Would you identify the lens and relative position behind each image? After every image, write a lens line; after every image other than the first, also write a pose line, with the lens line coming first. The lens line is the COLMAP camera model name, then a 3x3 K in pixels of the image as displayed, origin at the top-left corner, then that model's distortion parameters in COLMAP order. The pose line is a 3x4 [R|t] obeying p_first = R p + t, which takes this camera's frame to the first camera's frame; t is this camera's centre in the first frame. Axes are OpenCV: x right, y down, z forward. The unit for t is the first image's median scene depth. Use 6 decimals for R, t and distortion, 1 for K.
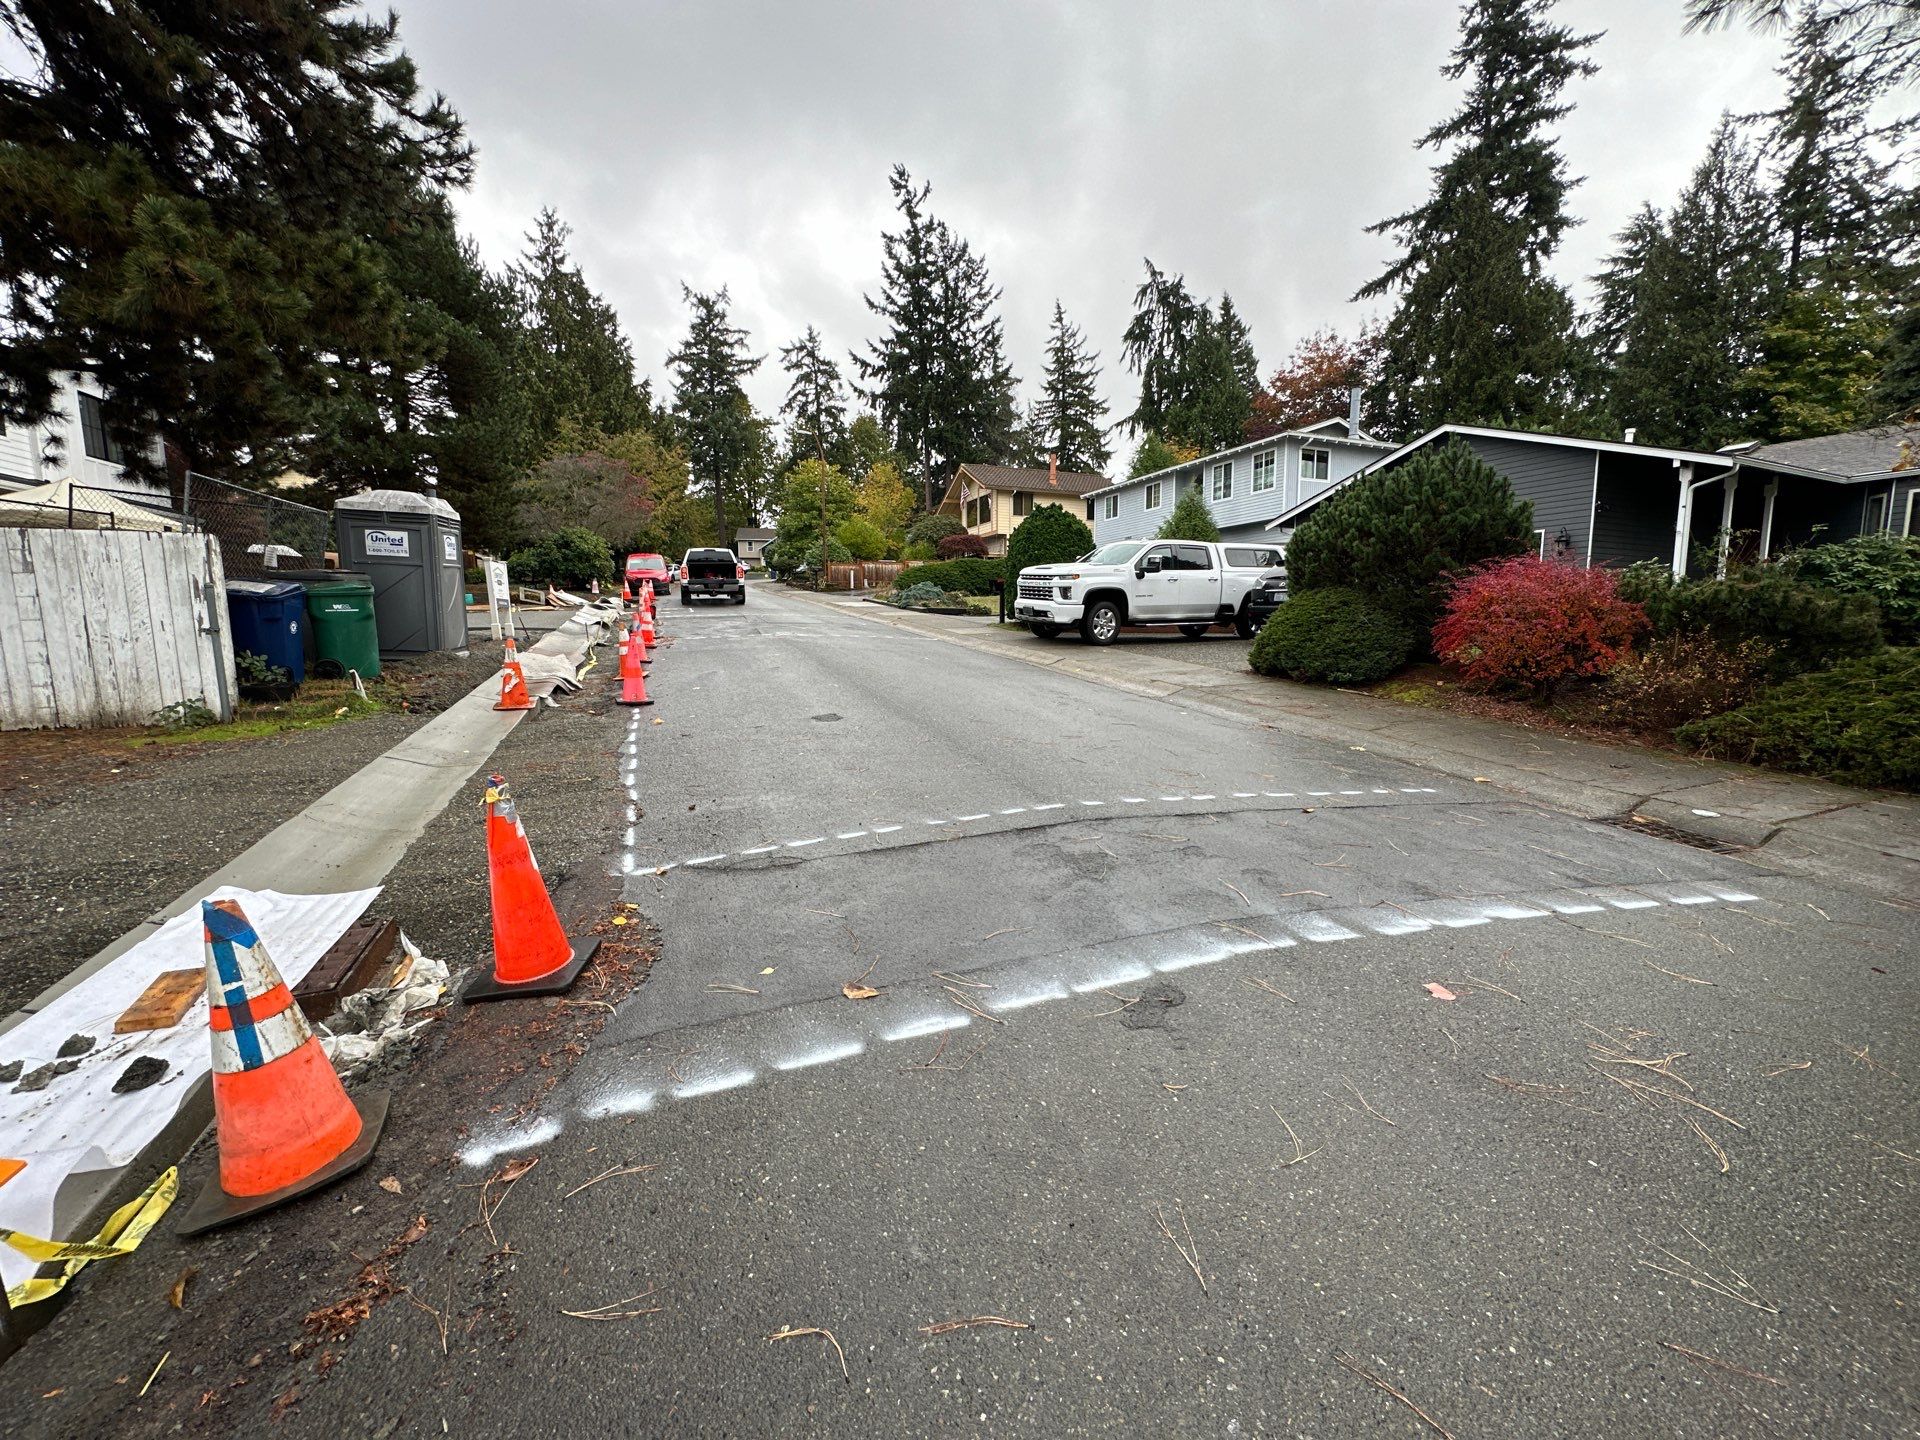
lens RADIAL K [[732.7, 0, 960.0], [0, 732.7, 720.0], [0, 0, 1]] dist [-0.004338, -0.000149]
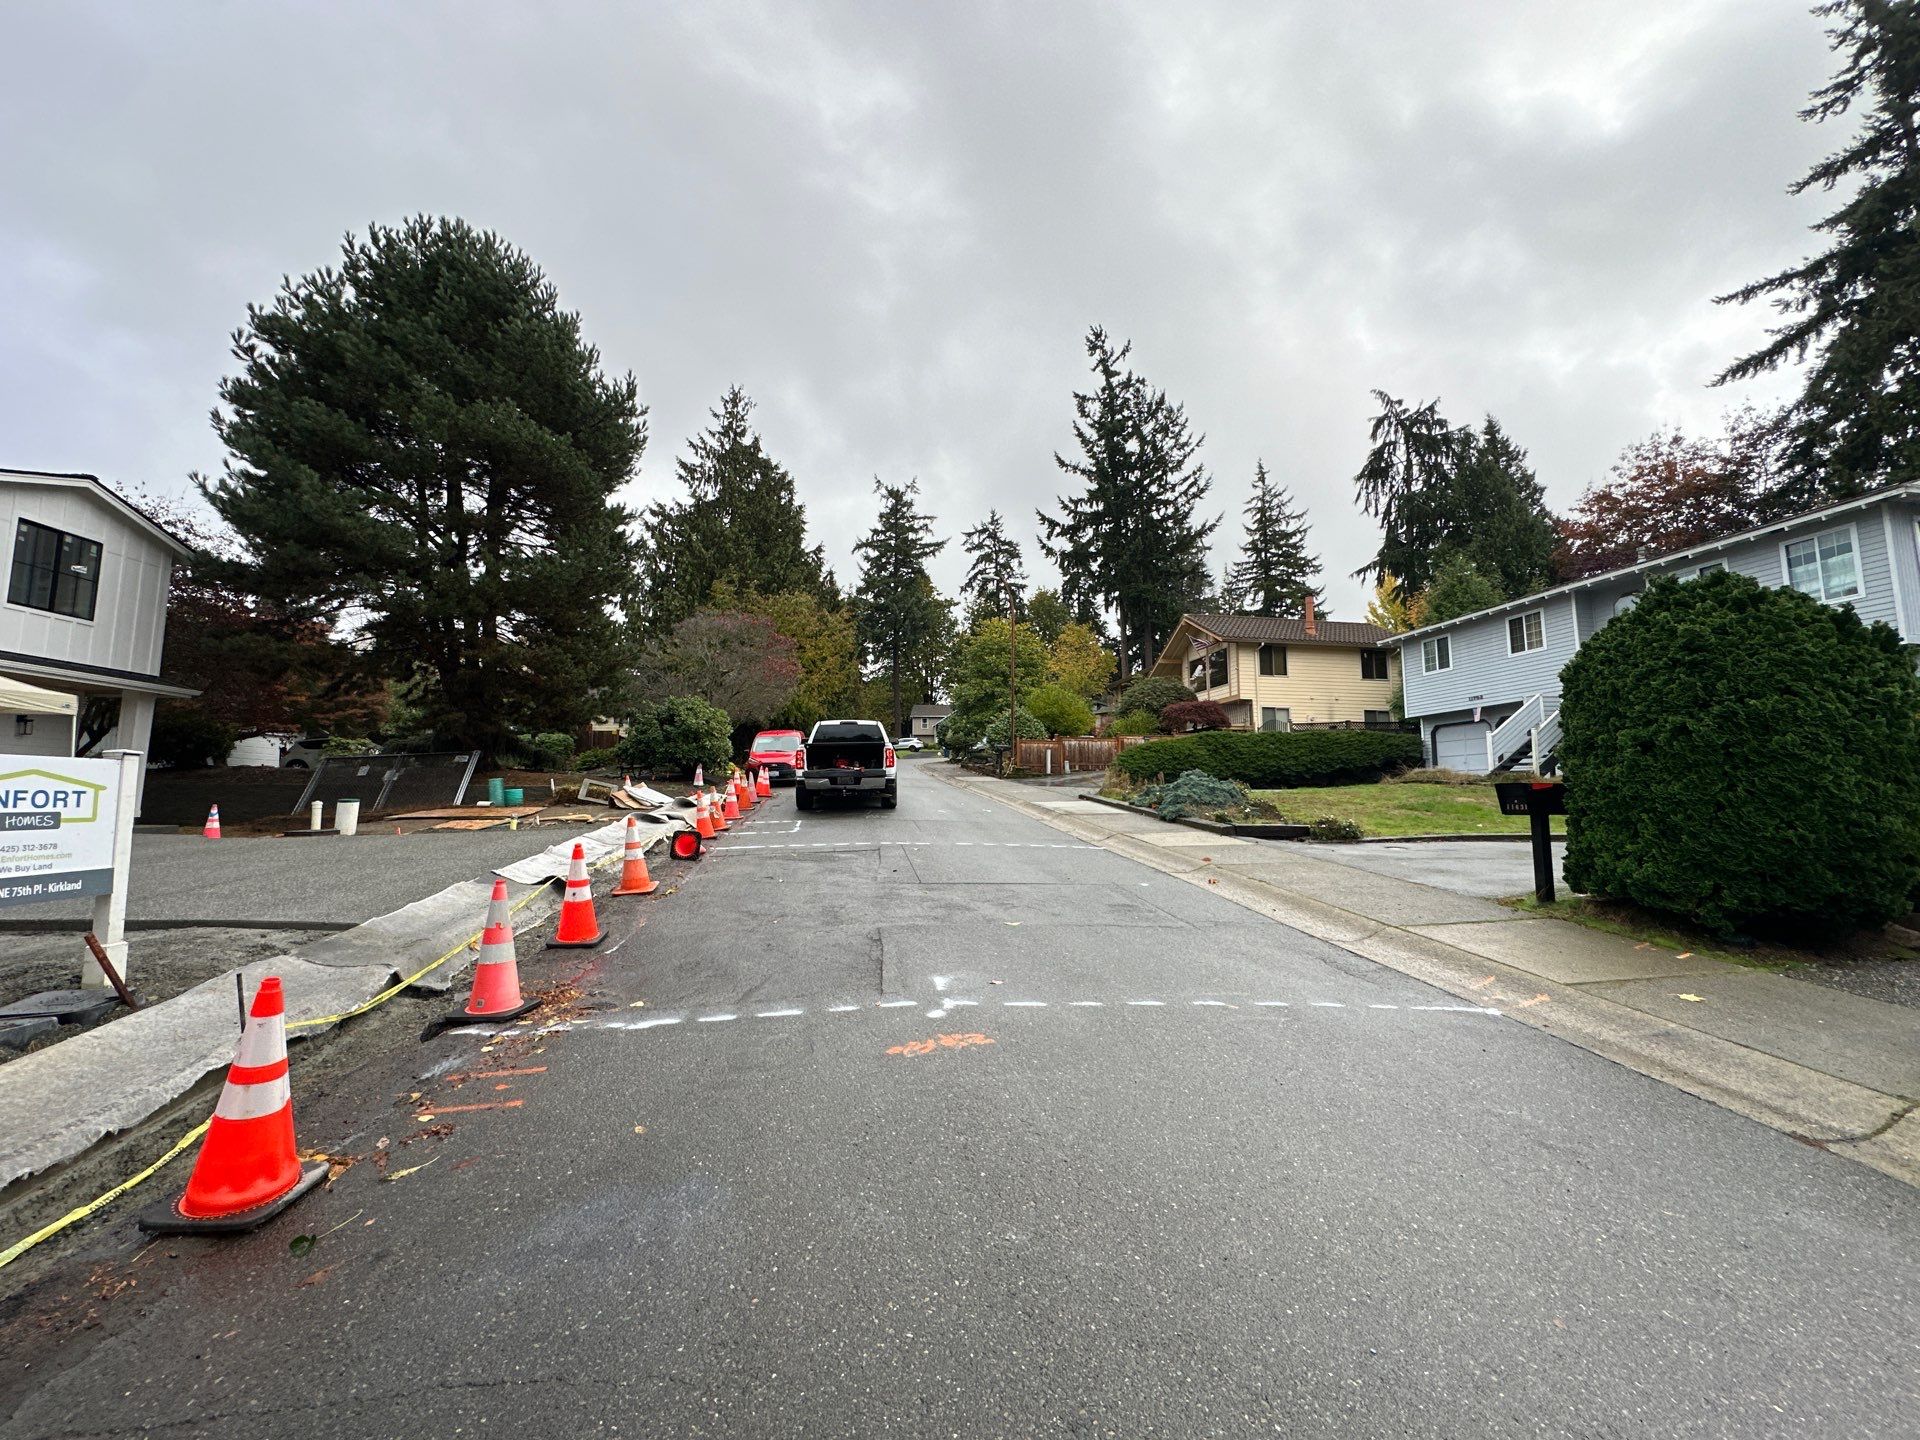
lens RADIAL K [[759.8, 0, 960.0], [0, 759.8, 720.0], [0, 0, 1]] dist [-0.000120, -0.000031]
pose [[0.973815, -0.016711, -0.226725, -0.033487], [-0.036783, 0.972573, -0.229670, -0.030186], [0.224345, 0.231996, 0.946492, 0.138387]]
